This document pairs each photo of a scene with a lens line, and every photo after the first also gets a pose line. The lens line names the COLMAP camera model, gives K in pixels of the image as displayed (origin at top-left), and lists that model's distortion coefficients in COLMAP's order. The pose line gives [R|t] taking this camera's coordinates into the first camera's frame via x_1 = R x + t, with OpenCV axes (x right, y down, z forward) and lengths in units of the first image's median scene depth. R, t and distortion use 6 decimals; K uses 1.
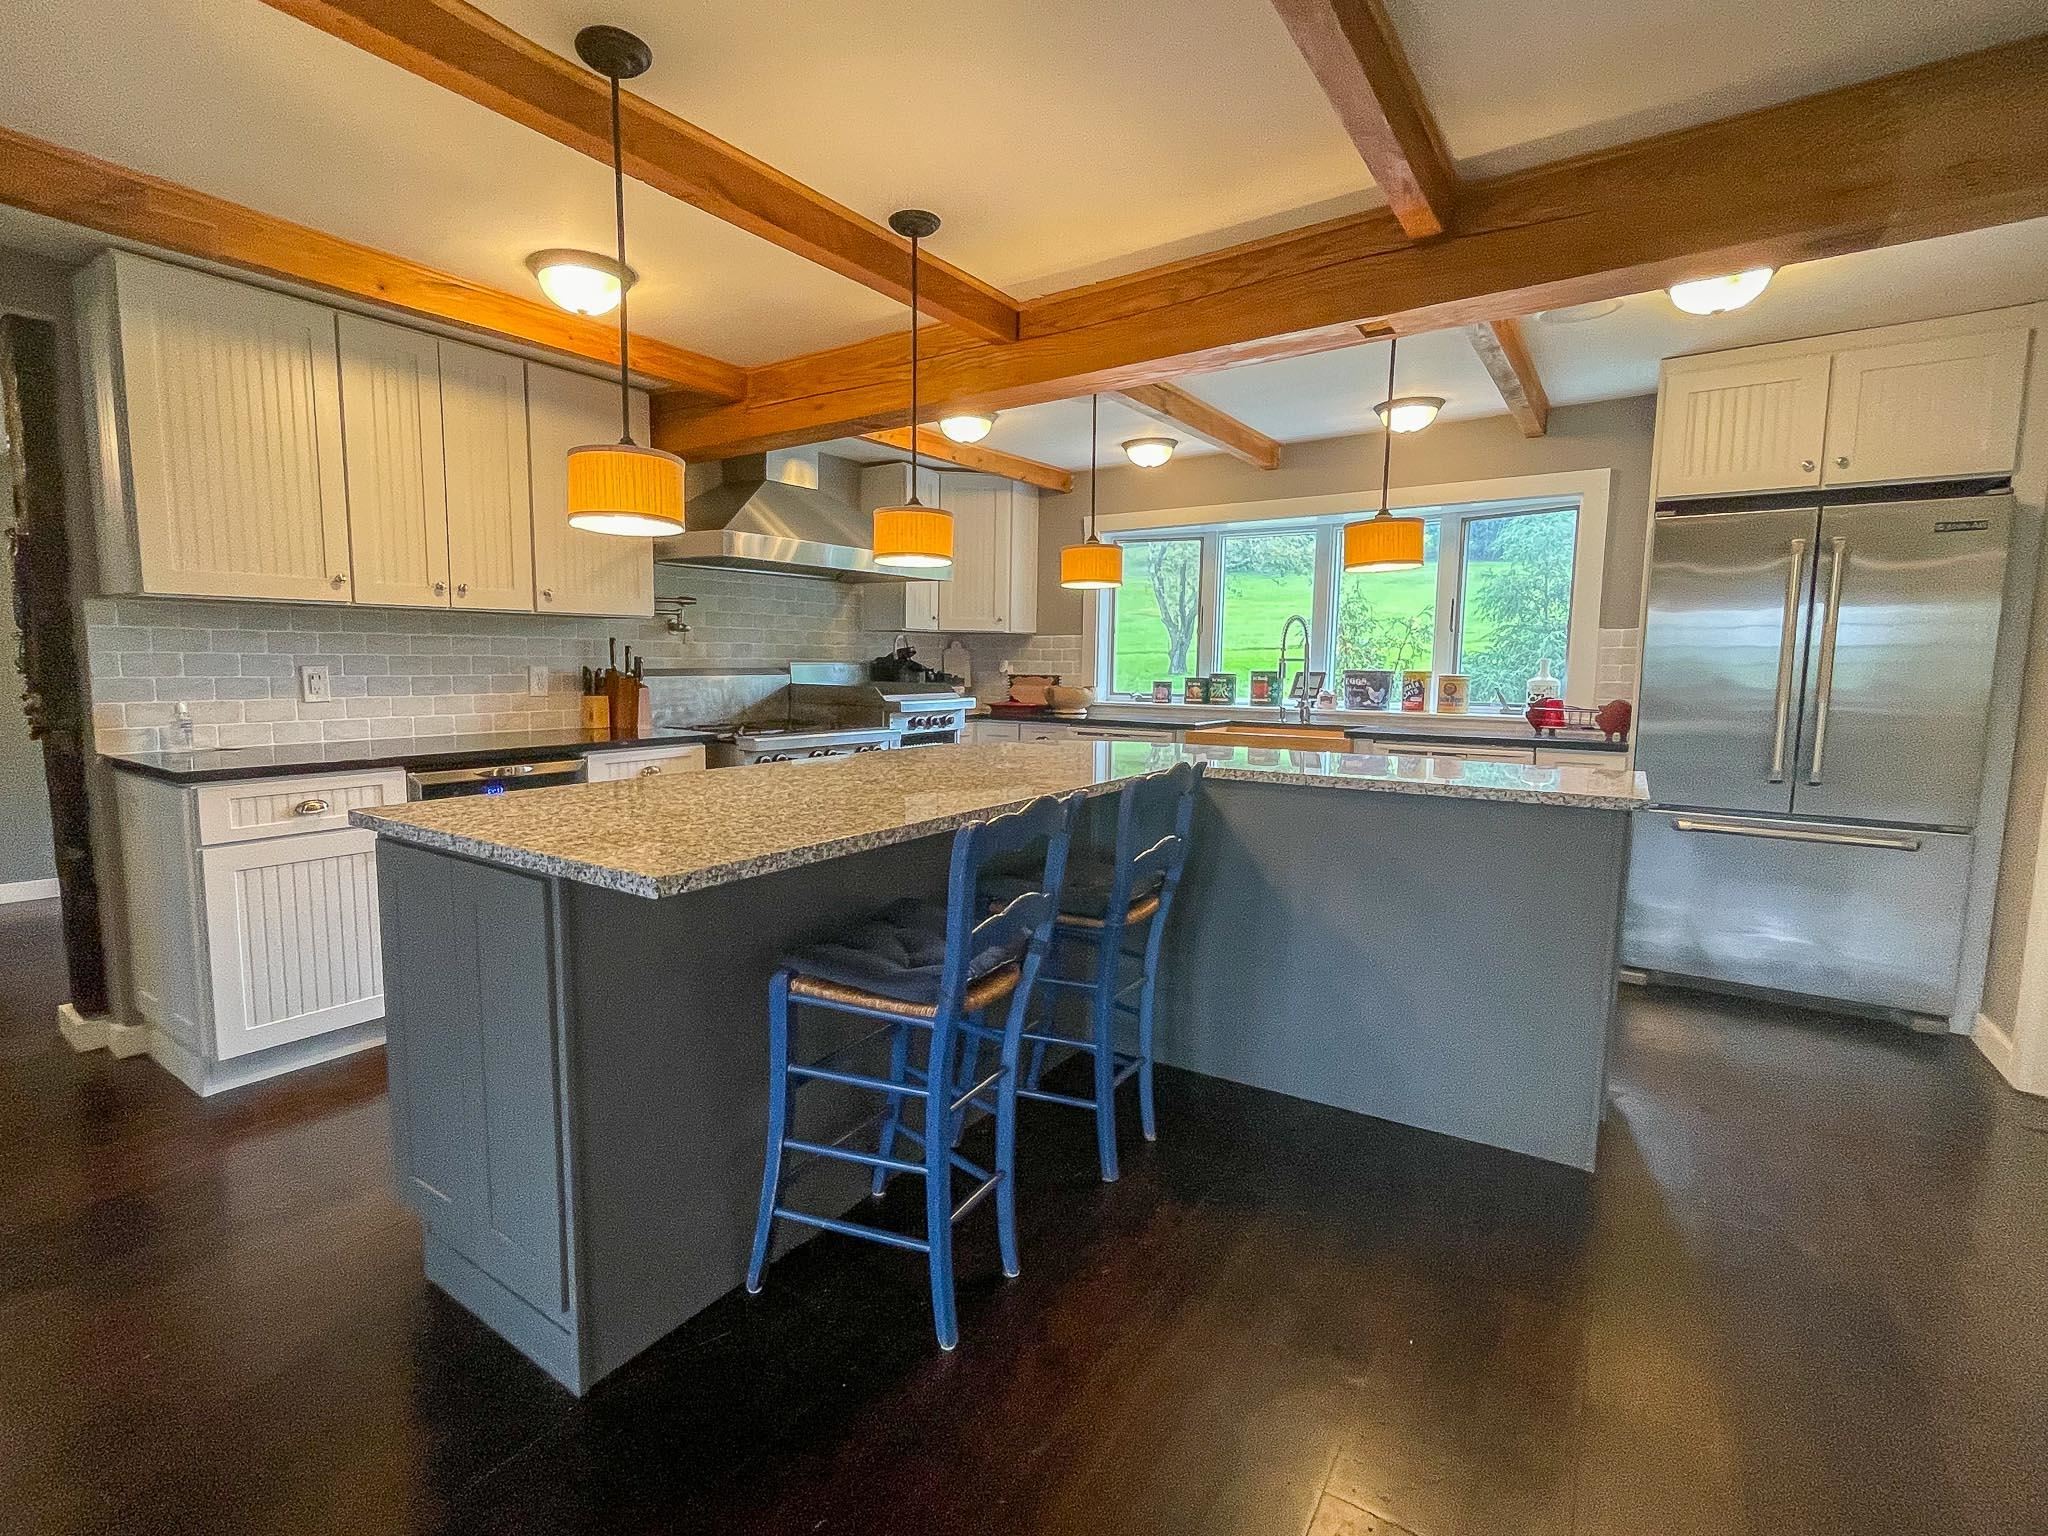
lens RADIAL K [[950.0, 0, 979.7], [0, 950.0, 765.4], [0, 0, 1]] dist [-0.000208, -0.000050]
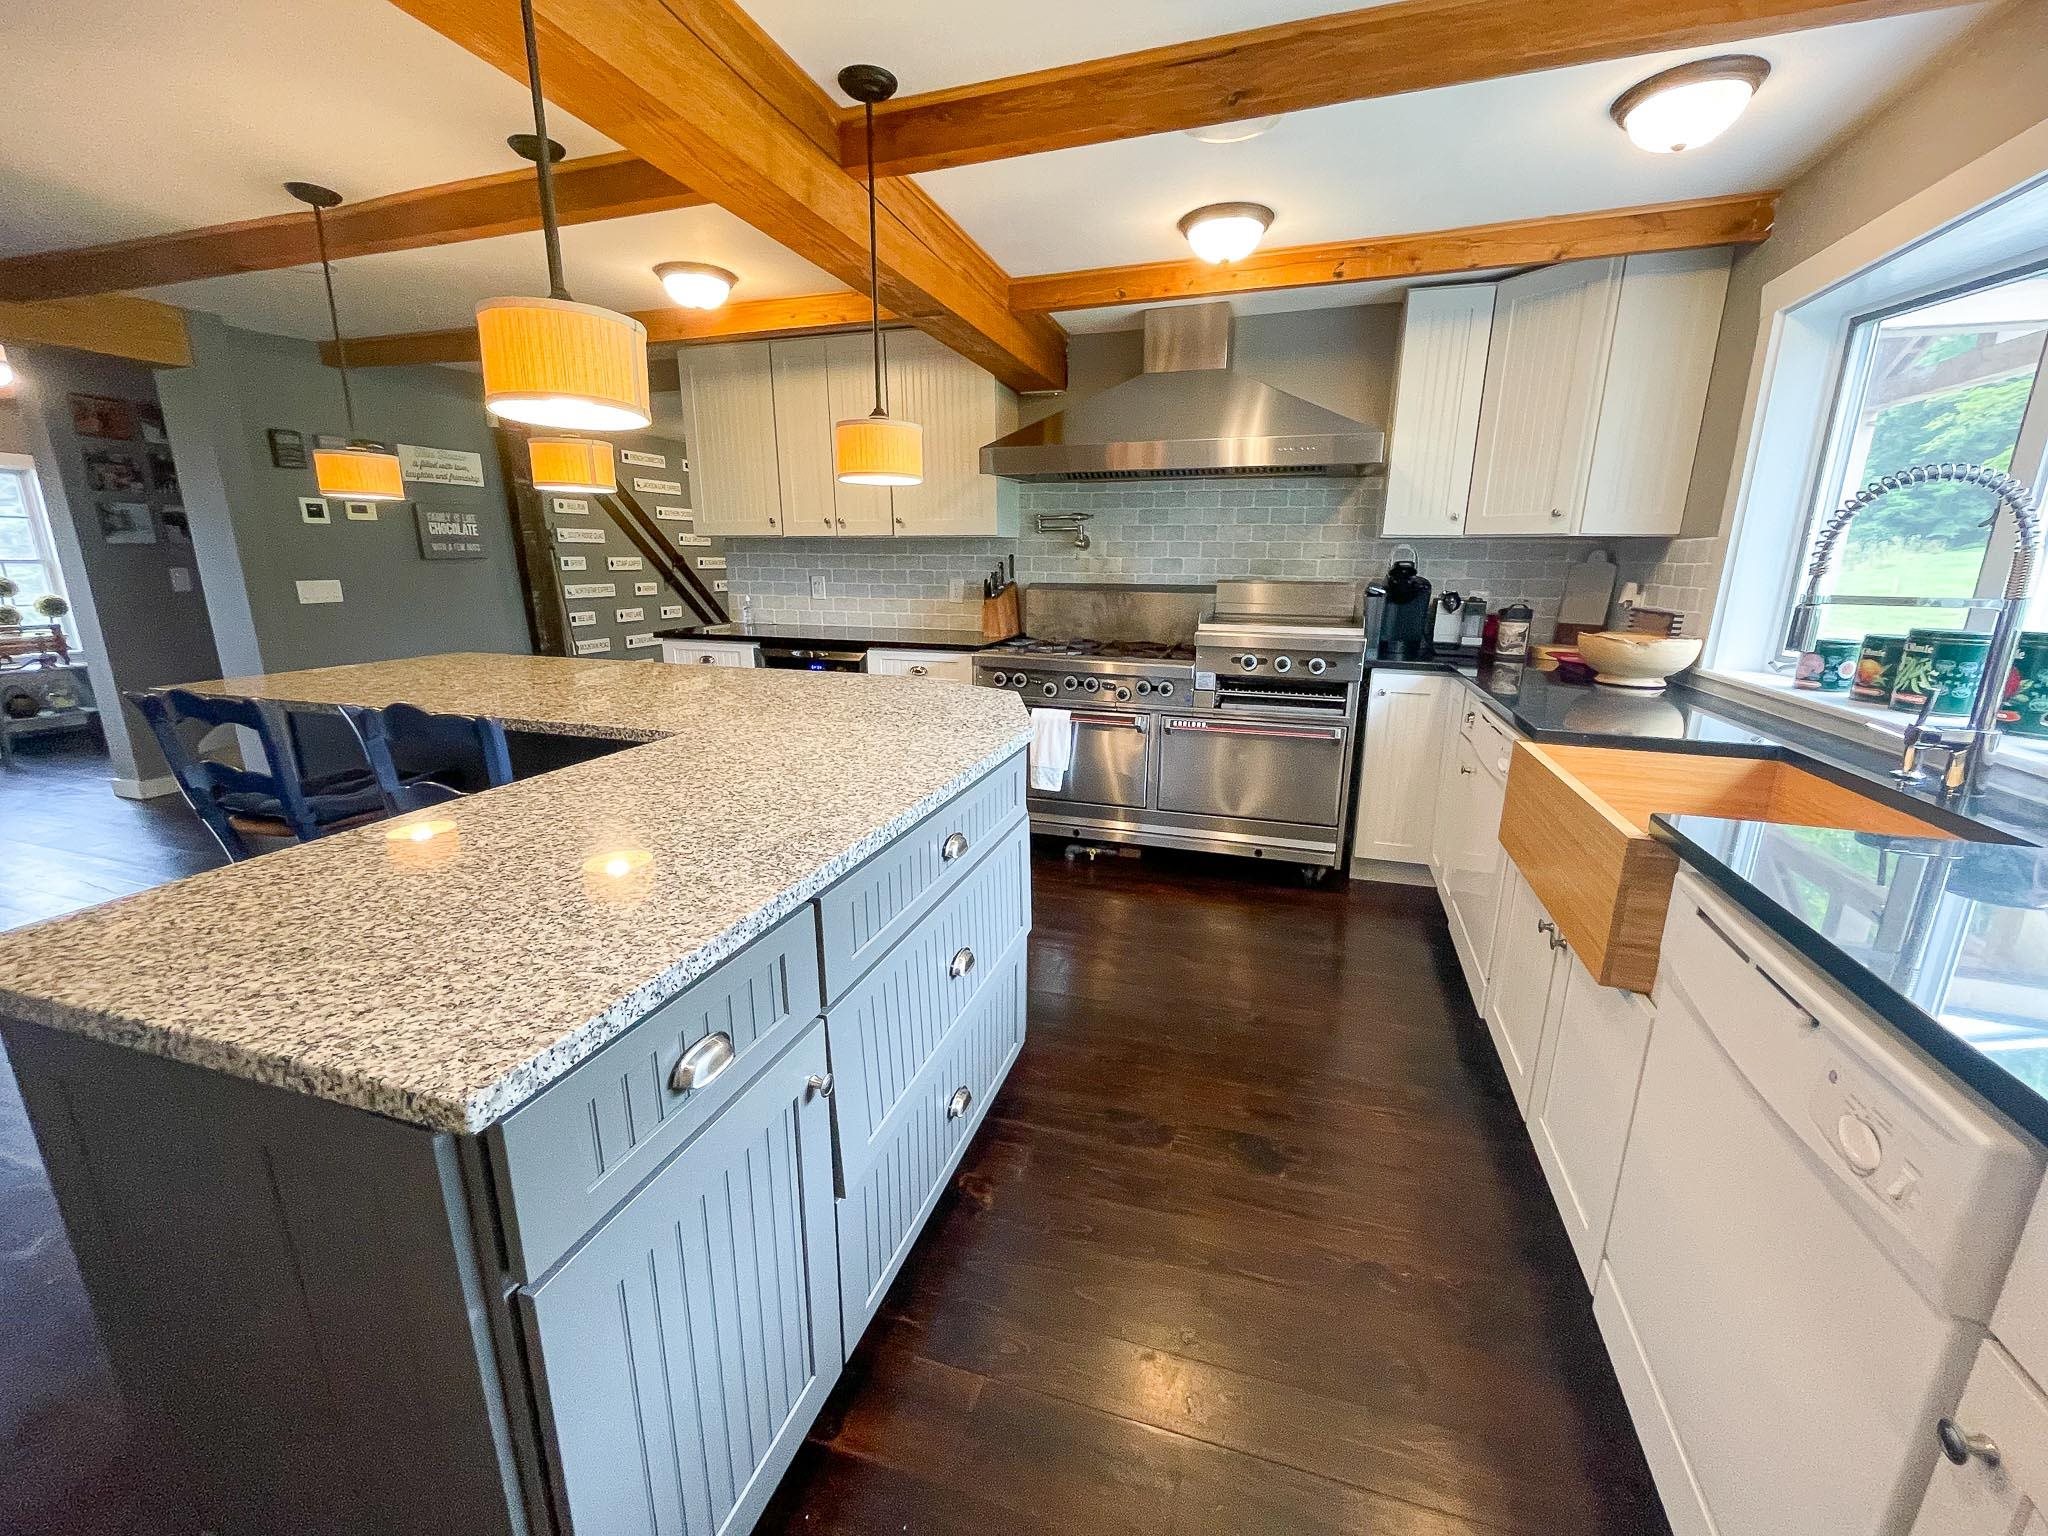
lens RADIAL K [[834.6, 0, 1024.0], [0, 834.6, 768.0], [0, 0, 1]] dist [-0.003800, -0.000176]
pose [[0.303195, 0.229215, -0.924950, 0.524009], [-0.110678, 0.972541, 0.204729, -0.078913], [0.946479, 0.040299, 0.320239, 0.604327]]
